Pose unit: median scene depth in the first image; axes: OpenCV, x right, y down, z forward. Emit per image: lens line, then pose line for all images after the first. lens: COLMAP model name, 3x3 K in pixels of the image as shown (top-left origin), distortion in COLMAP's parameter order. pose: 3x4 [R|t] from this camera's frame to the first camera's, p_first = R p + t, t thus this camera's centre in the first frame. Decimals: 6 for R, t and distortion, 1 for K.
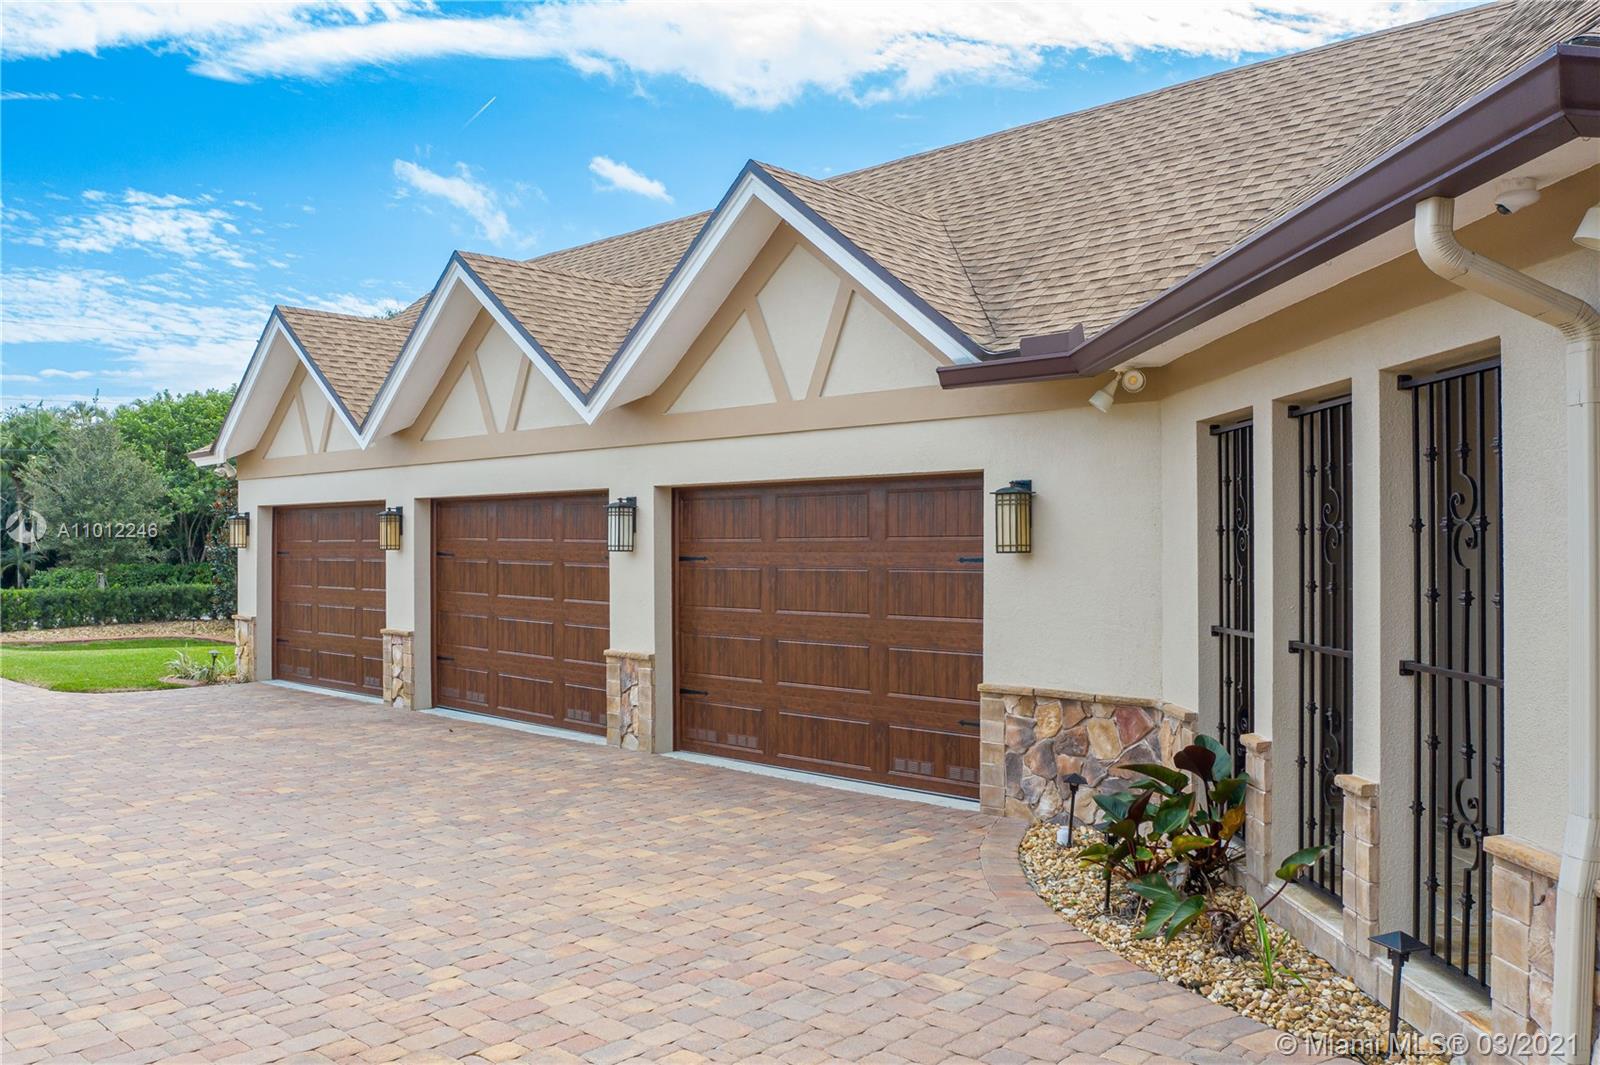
lens RADIAL K [[1252.7, 0, 800.0], [0, 1252.7, 532.5], [0, 0, 1]] dist [-0.035778, -0.005307]
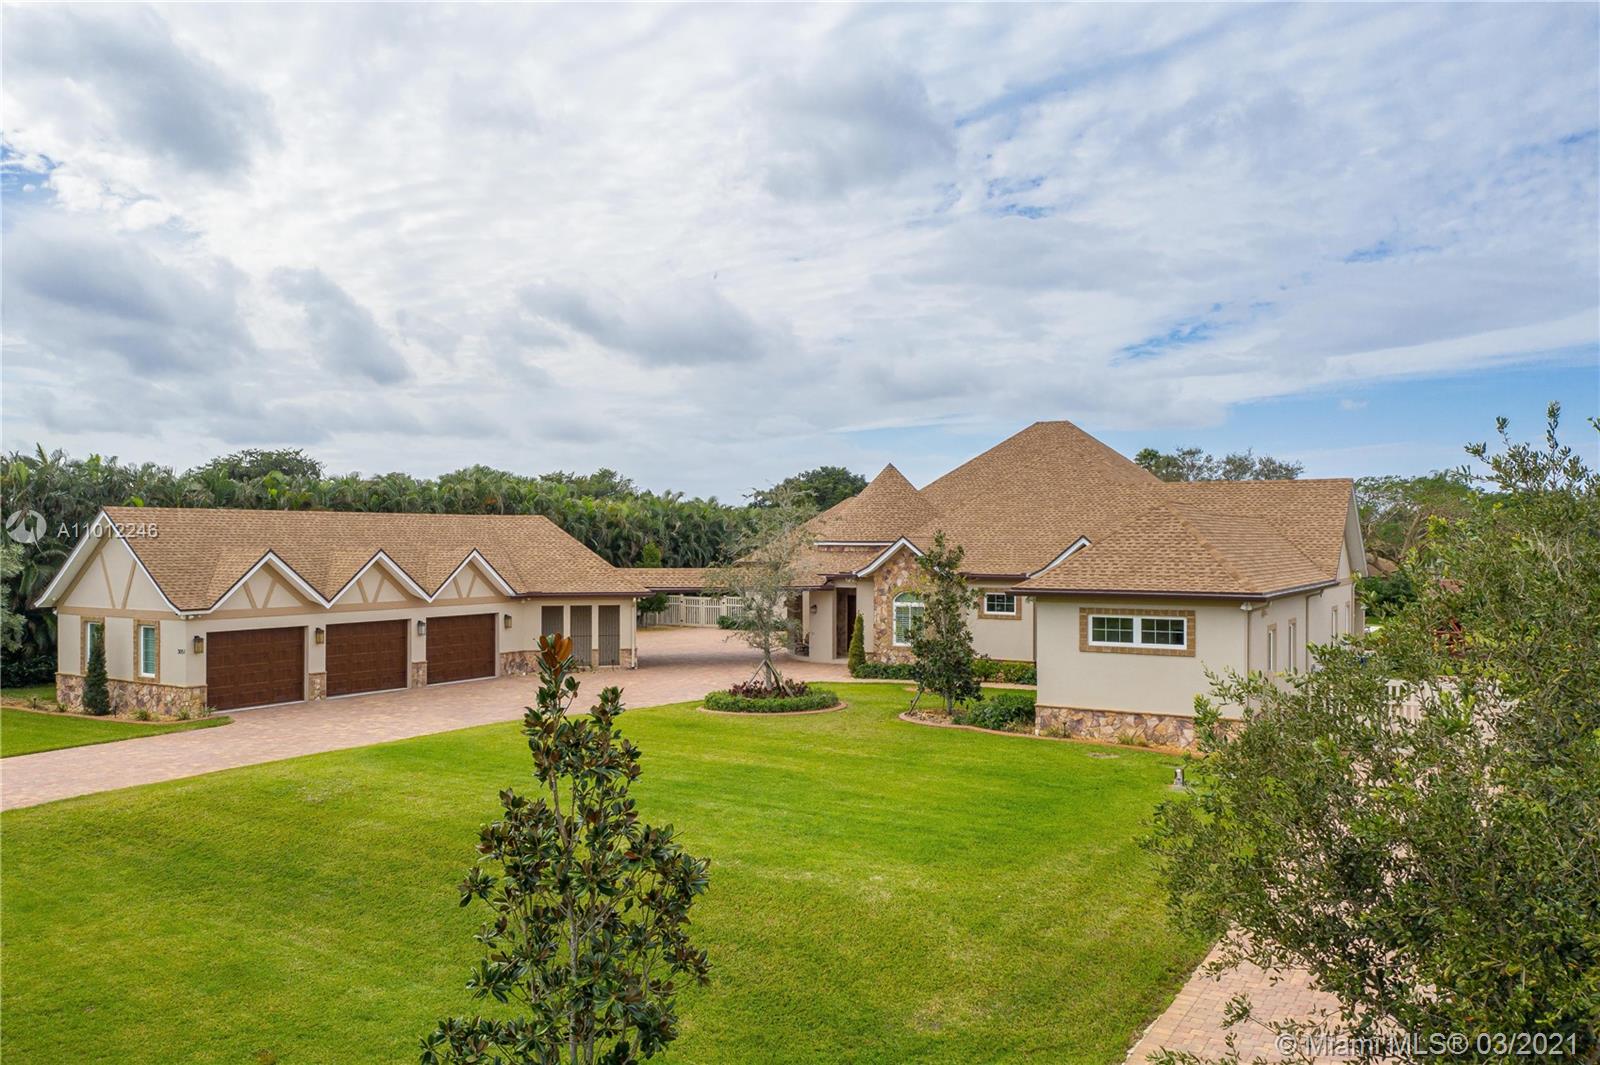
lens RADIAL K [[1252.7, 0, 800.0], [0, 1252.7, 532.5], [0, 0, 1]] dist [-0.035778, -0.005307]
pose [[-0.195050, 0.013774, 0.980696, -4.517918], [0.002073, 0.999905, -0.013632, -0.268437], [-0.980791, -0.000625, -0.195060, 0.649631]]
